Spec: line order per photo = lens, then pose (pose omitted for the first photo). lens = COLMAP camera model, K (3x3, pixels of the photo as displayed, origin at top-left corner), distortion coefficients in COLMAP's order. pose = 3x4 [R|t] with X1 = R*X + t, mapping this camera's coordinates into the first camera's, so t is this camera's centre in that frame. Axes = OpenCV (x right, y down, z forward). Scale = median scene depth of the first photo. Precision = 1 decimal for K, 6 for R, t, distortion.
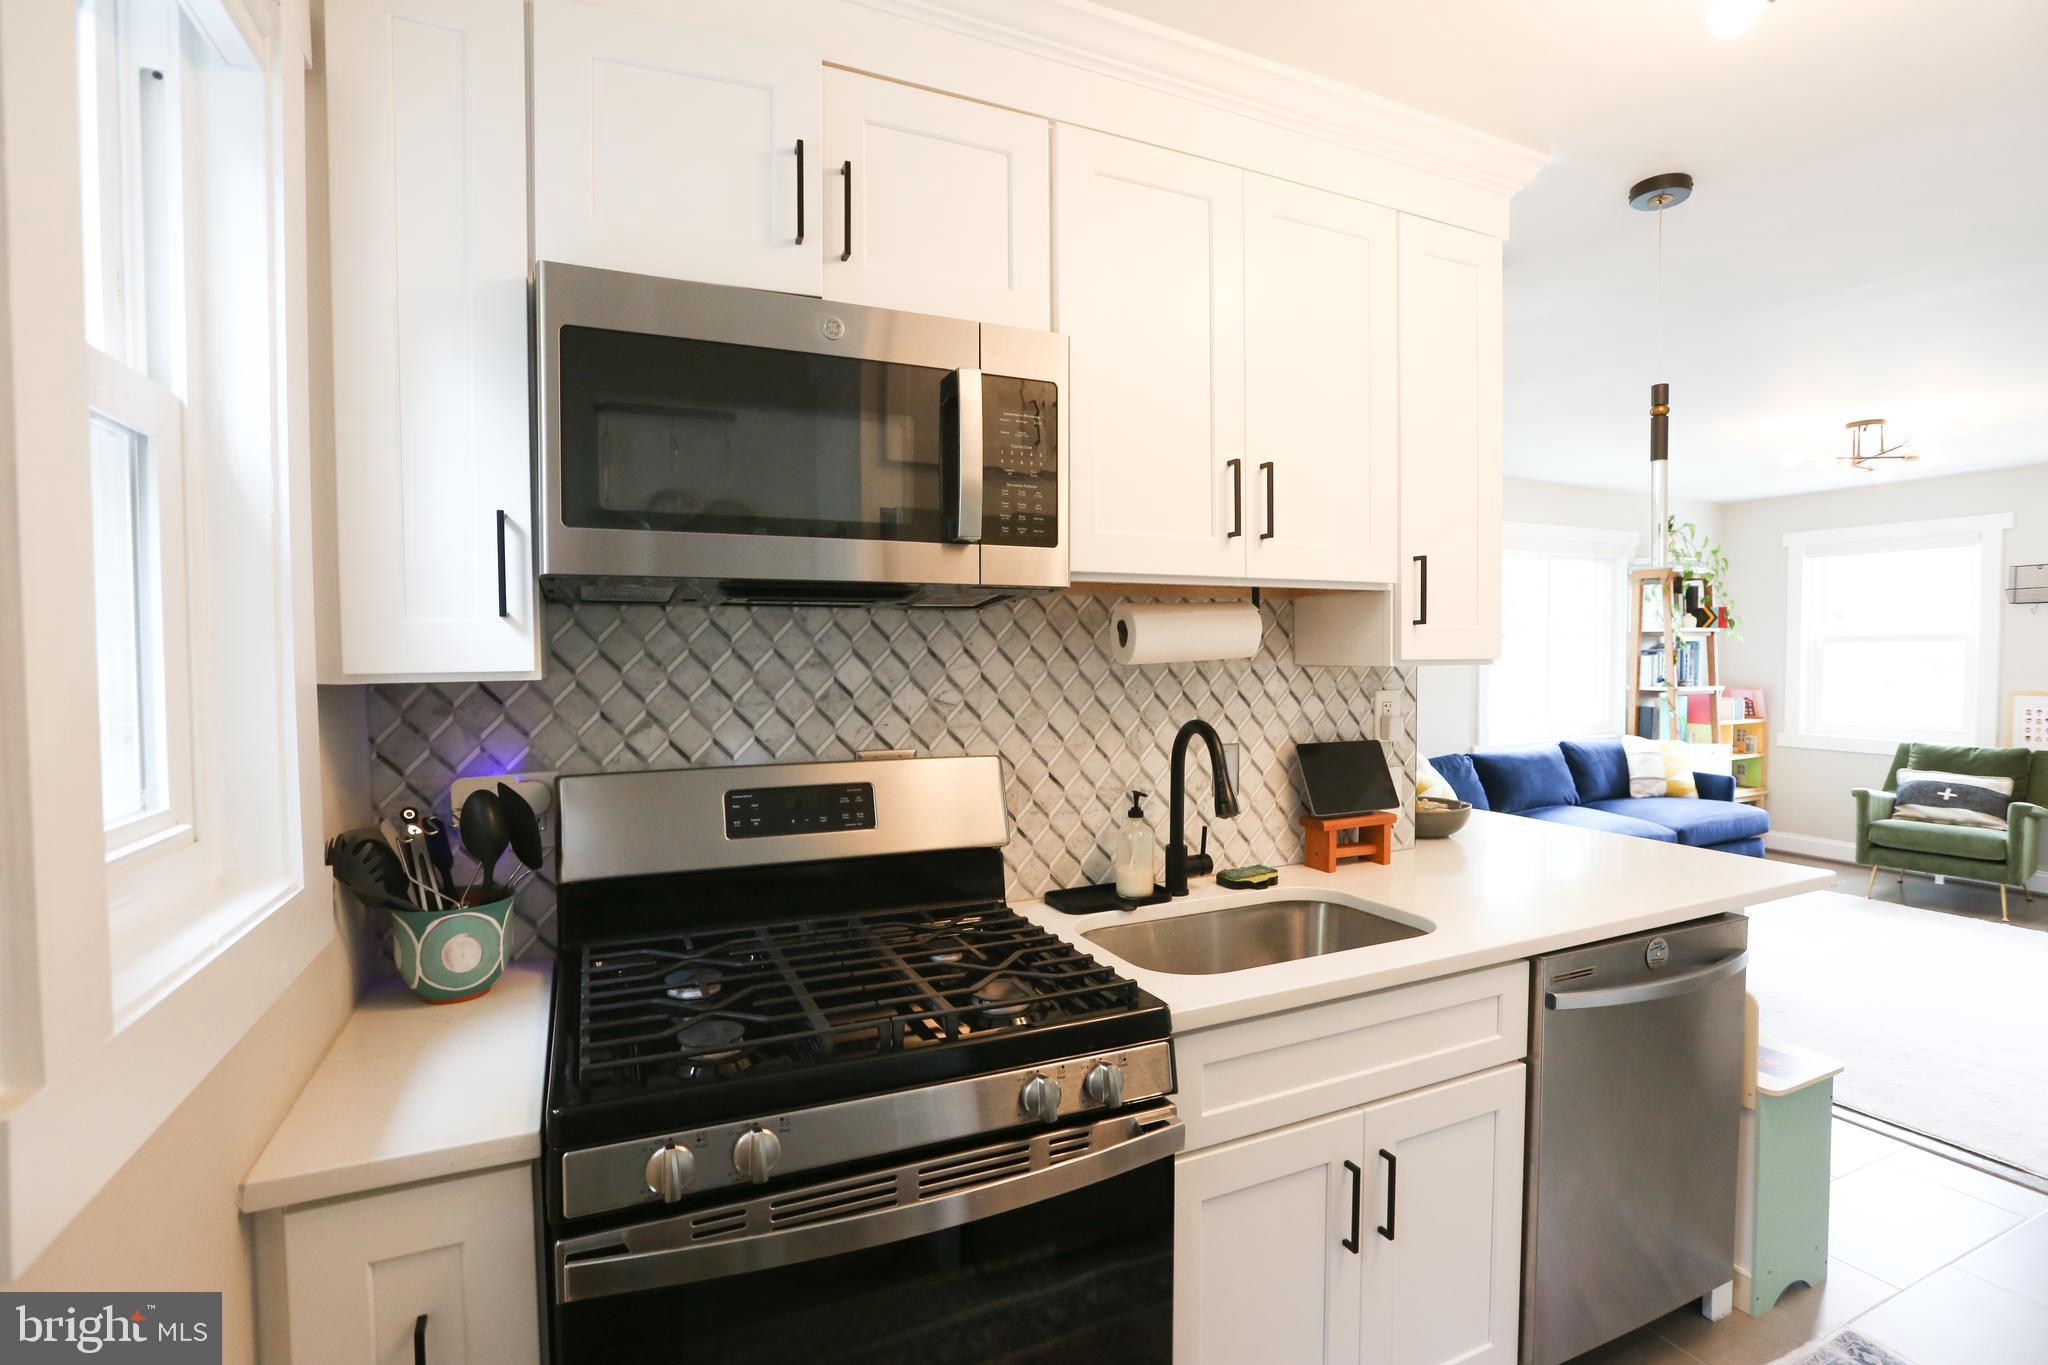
lens RADIAL K [[980.8, 0, 1027.6], [0, 980.8, 678.2], [0, 0, 1]] dist [-0.040600, 0.011376]
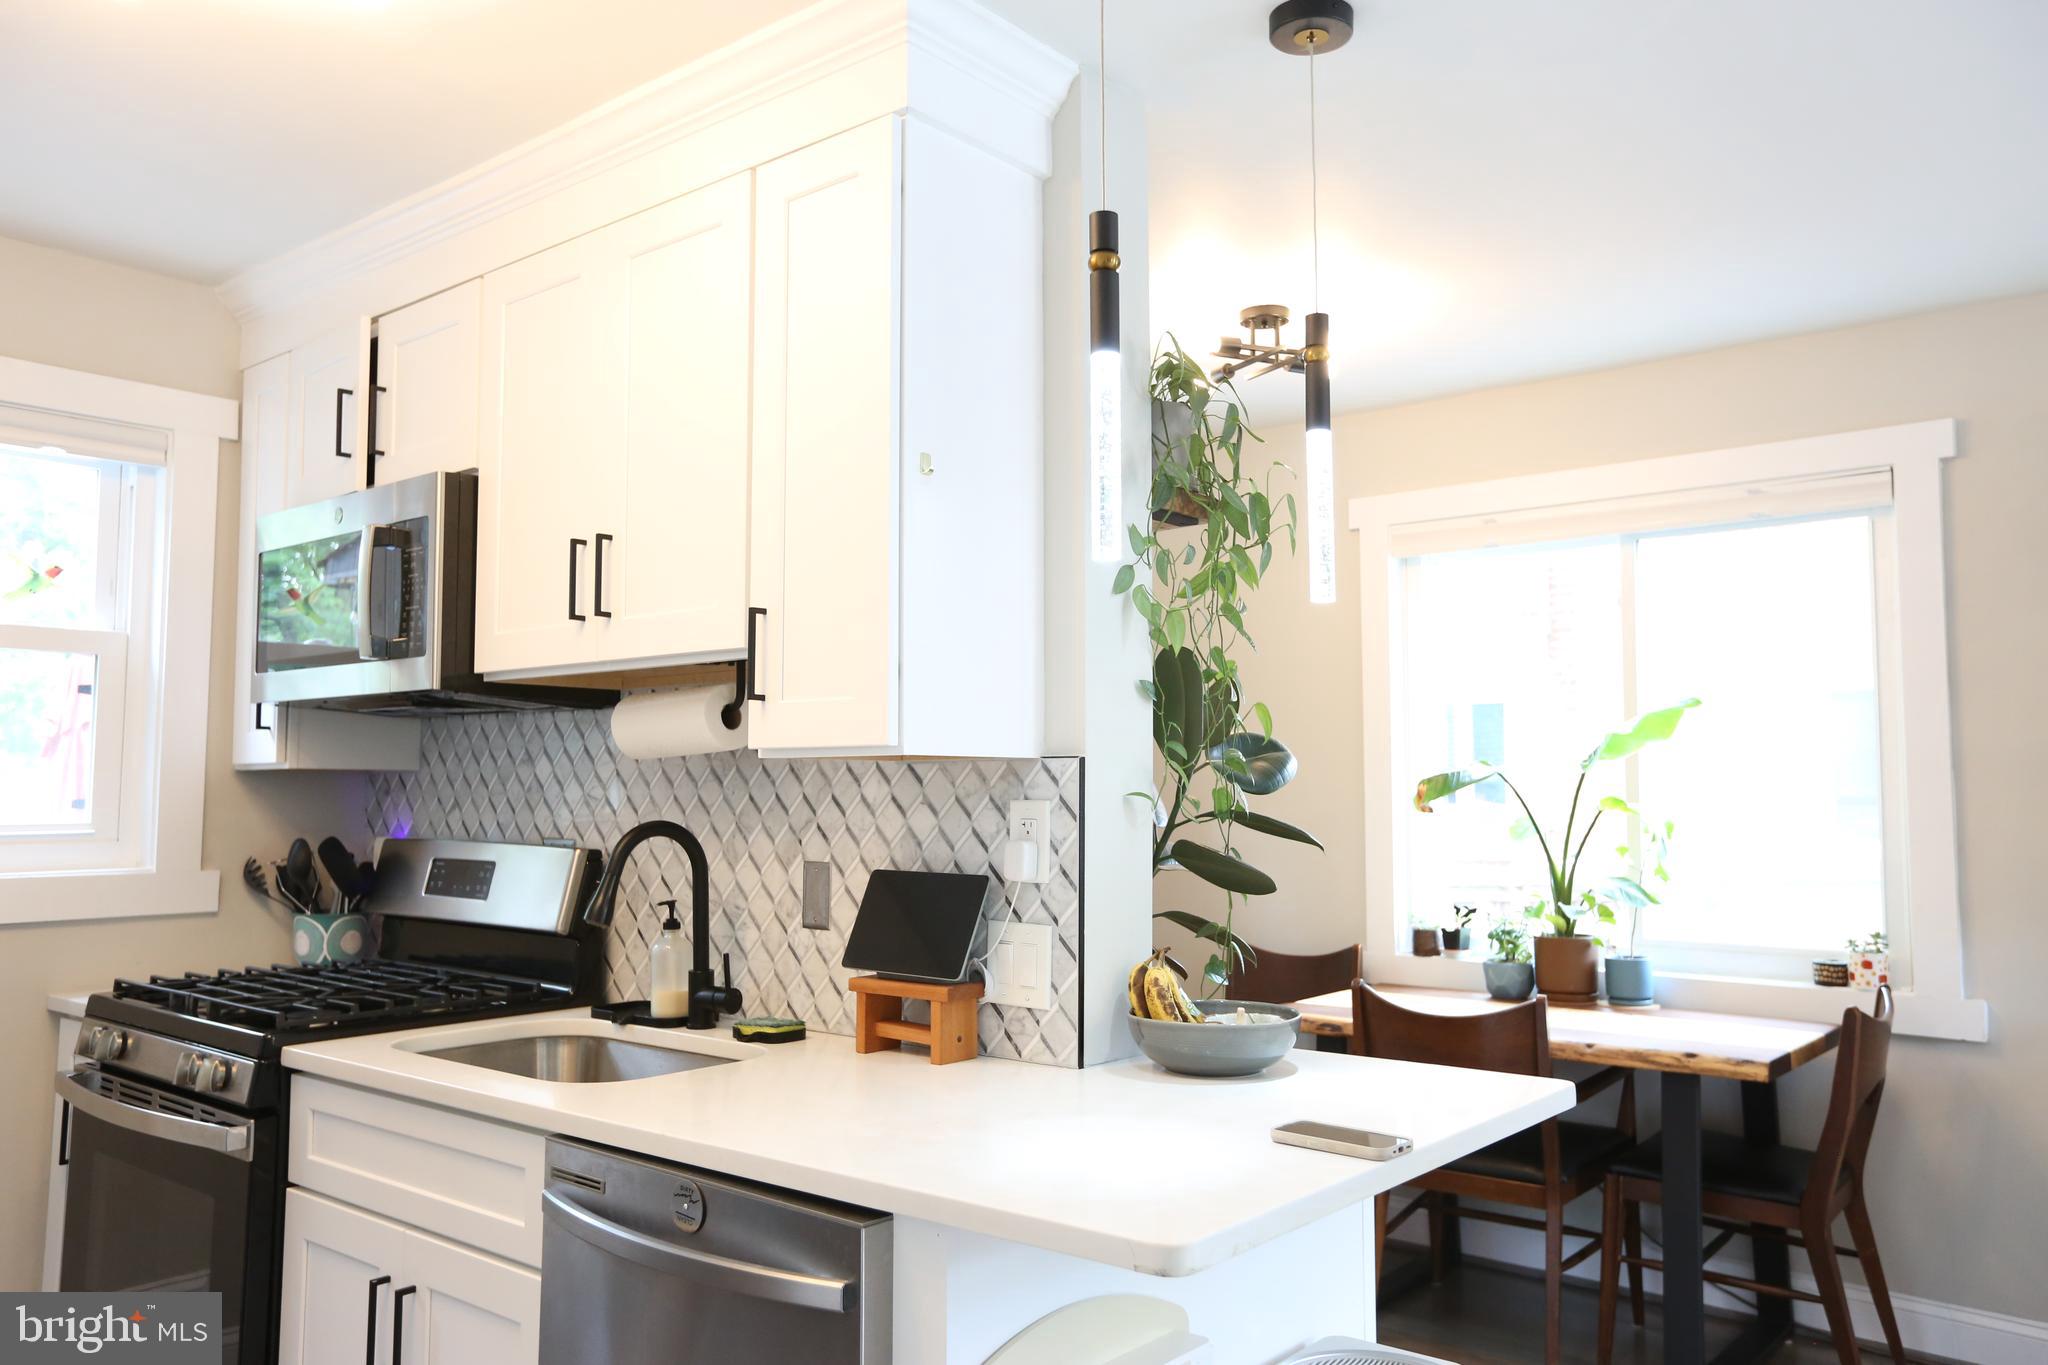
lens RADIAL K [[1526.3, 0, 1022.2], [0, 1526.3, 692.4], [0, 0, 1]] dist [0.007347, 0.026514]
pose [[0.409756, -0.052576, -0.910679, 1.393993], [-0.025829, 0.997269, -0.069197, 0.012327], [0.911830, 0.051875, 0.407279, 0.650550]]
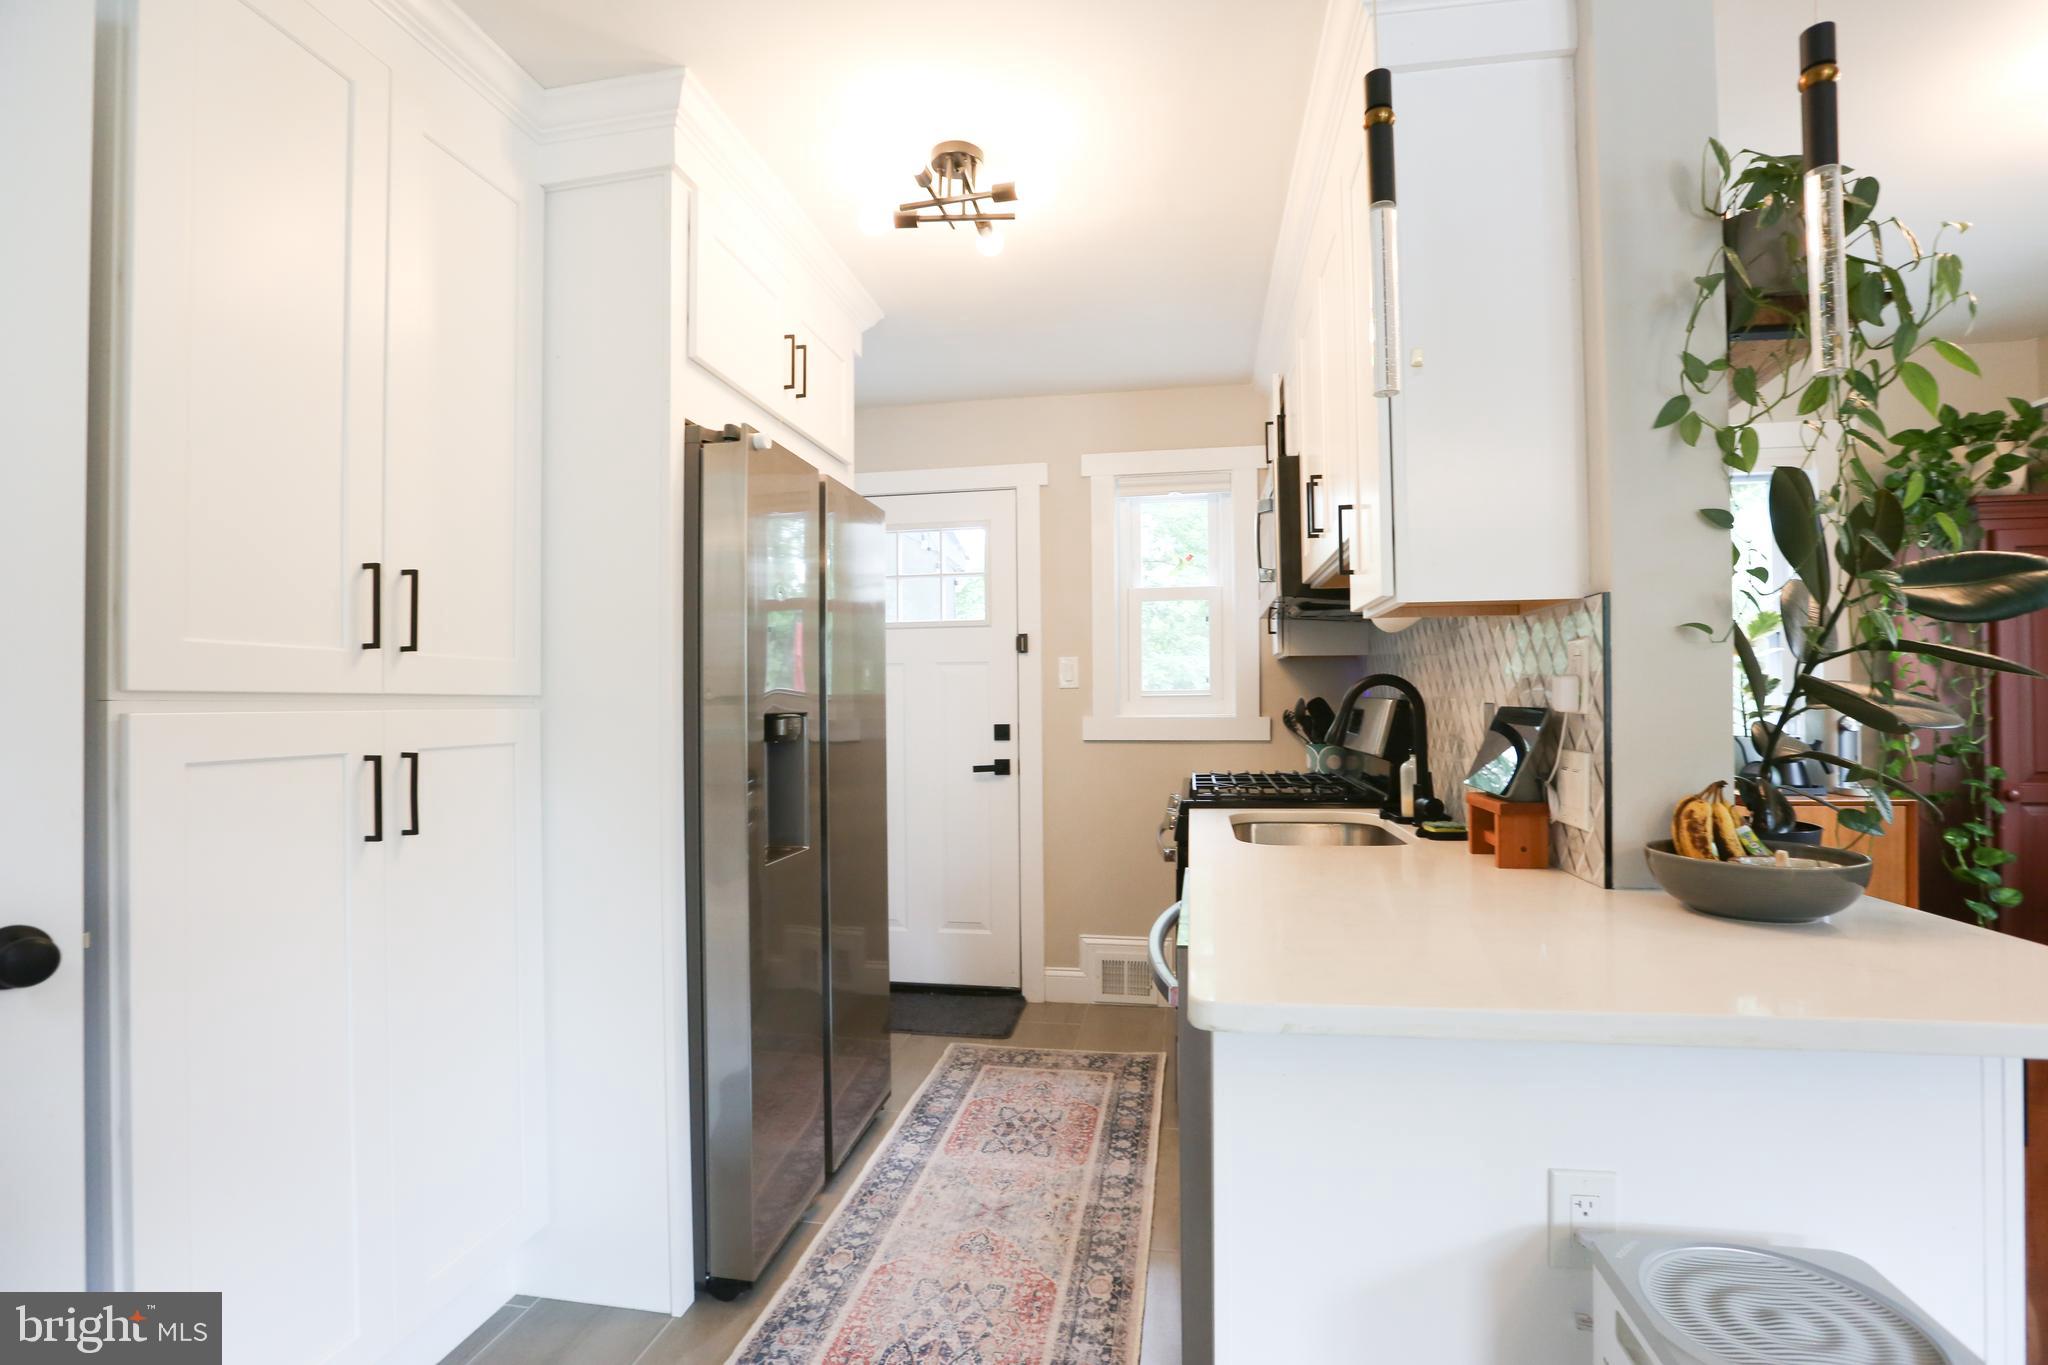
lens RADIAL K [[931.7, 0, 1033.0], [0, 931.7, 692.0], [0, 0, 1]] dist [-0.048497, 0.014905]
pose [[-0.575613, 0.002394, -0.817718, 1.220221], [-0.007576, 0.999937, 0.008261, 0.051908], [0.817687, 0.010951, -0.575559, 1.163233]]
